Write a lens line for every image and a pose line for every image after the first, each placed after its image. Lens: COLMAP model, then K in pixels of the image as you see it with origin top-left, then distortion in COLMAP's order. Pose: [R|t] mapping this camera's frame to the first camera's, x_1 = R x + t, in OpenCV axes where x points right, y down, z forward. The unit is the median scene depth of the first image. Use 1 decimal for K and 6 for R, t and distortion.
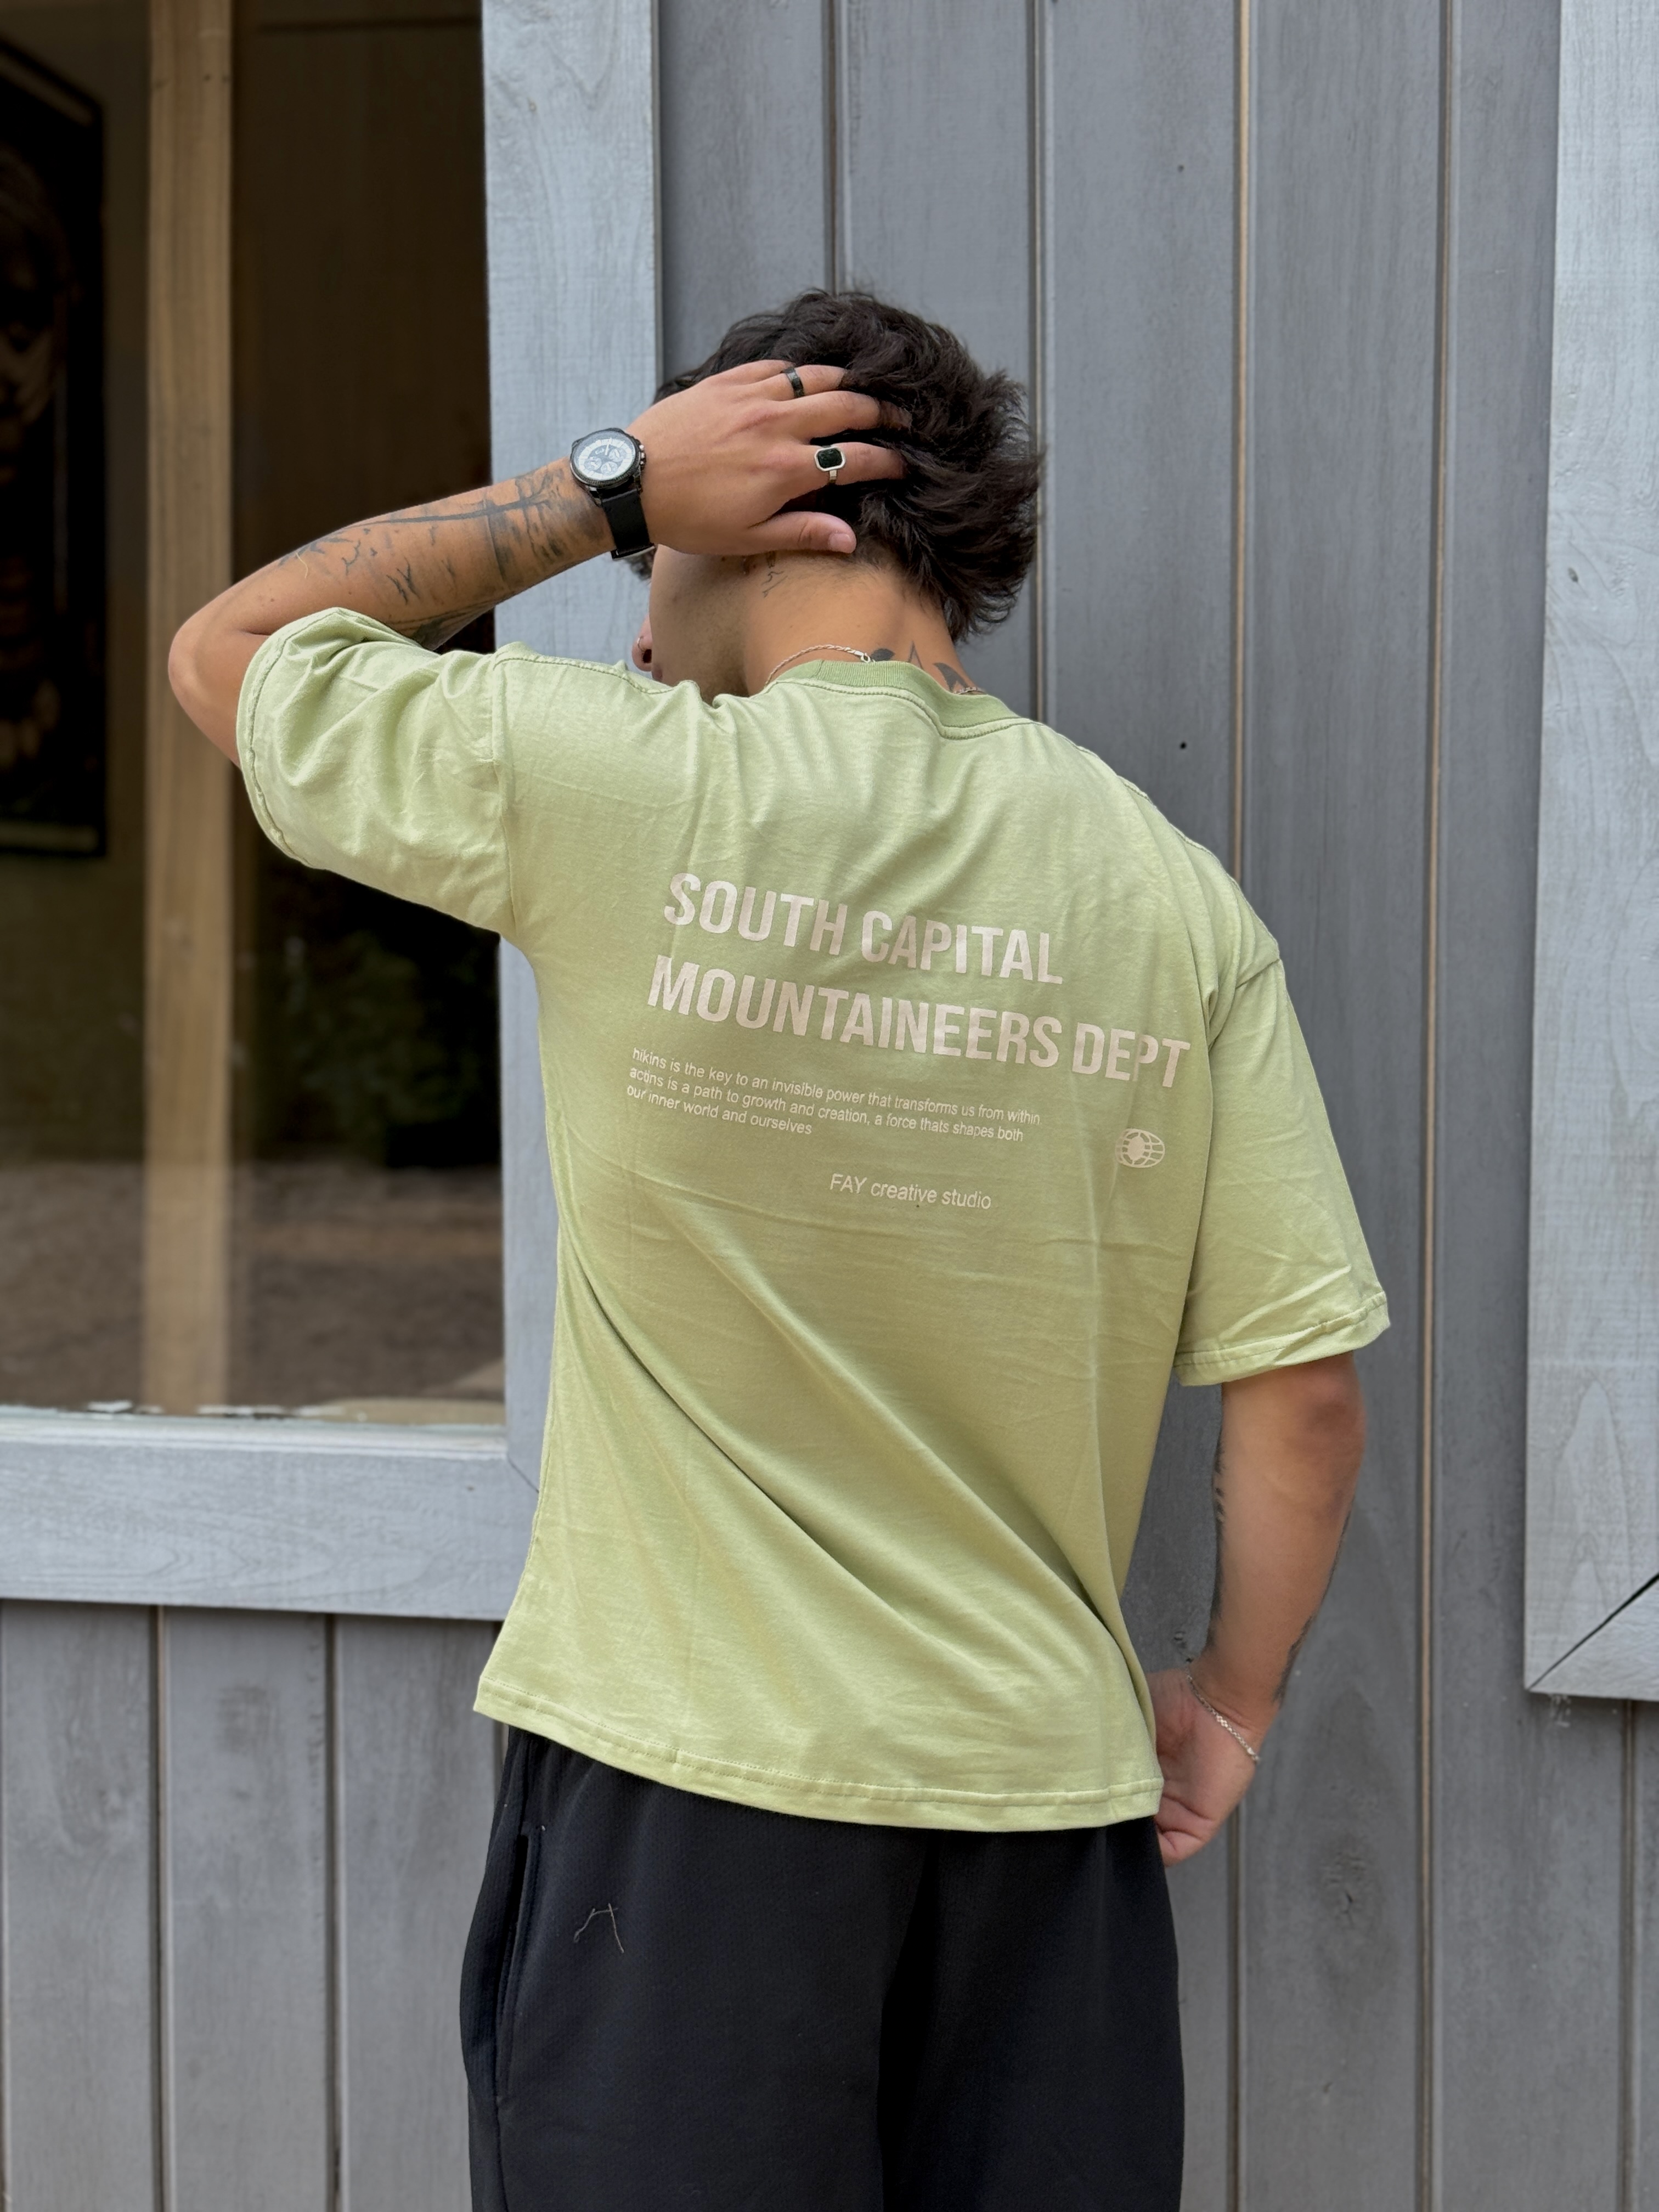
lens RADIAL K [[3043.9, 0, 834.2], [0, 3043.9, 1105.0], [0, 0, 1]] dist [0.065805, 0.000000]
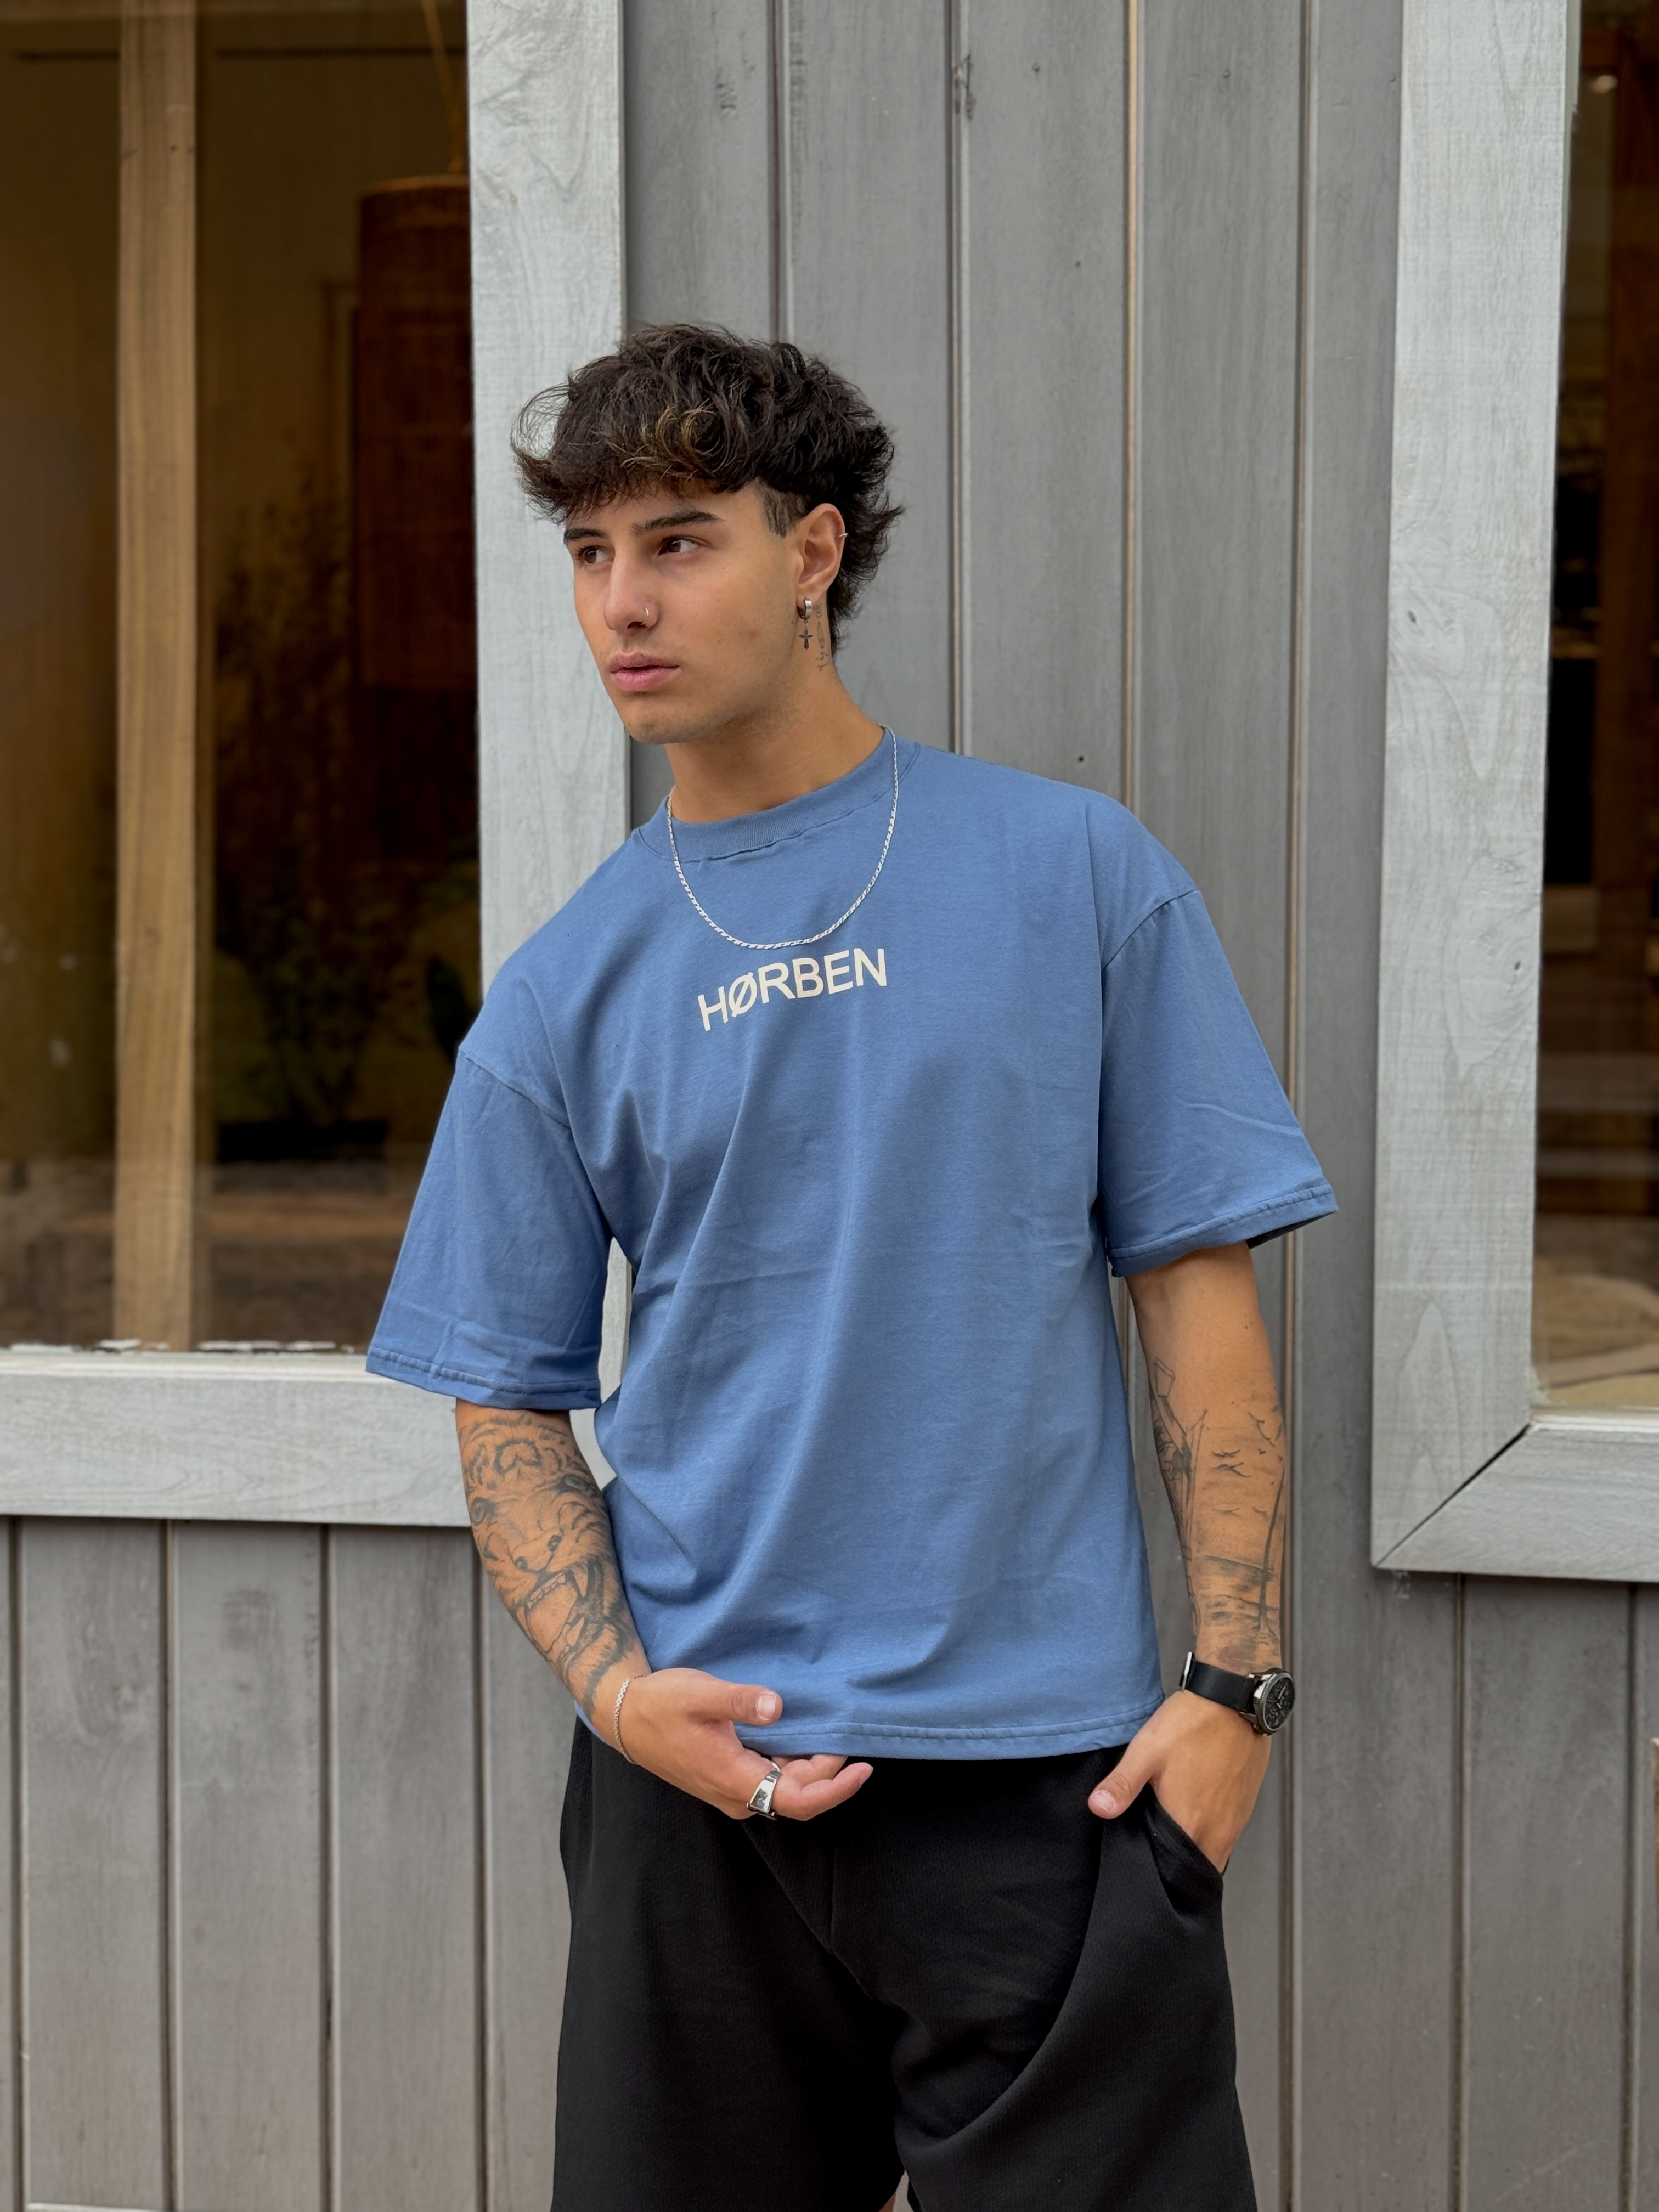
lens RADIAL K [[3043.9, 0, 829.5], [0, 3043.9, 1110.5], [0, 0, 1]] dist [0.065805, 0.000000]
pose [[0.997488, -0.003179, 0.070760, -0.063020], [0.003314, 0.999993, -0.001785, 0.017630], [-0.070754, 0.002015, 0.997492, -0.149602]]
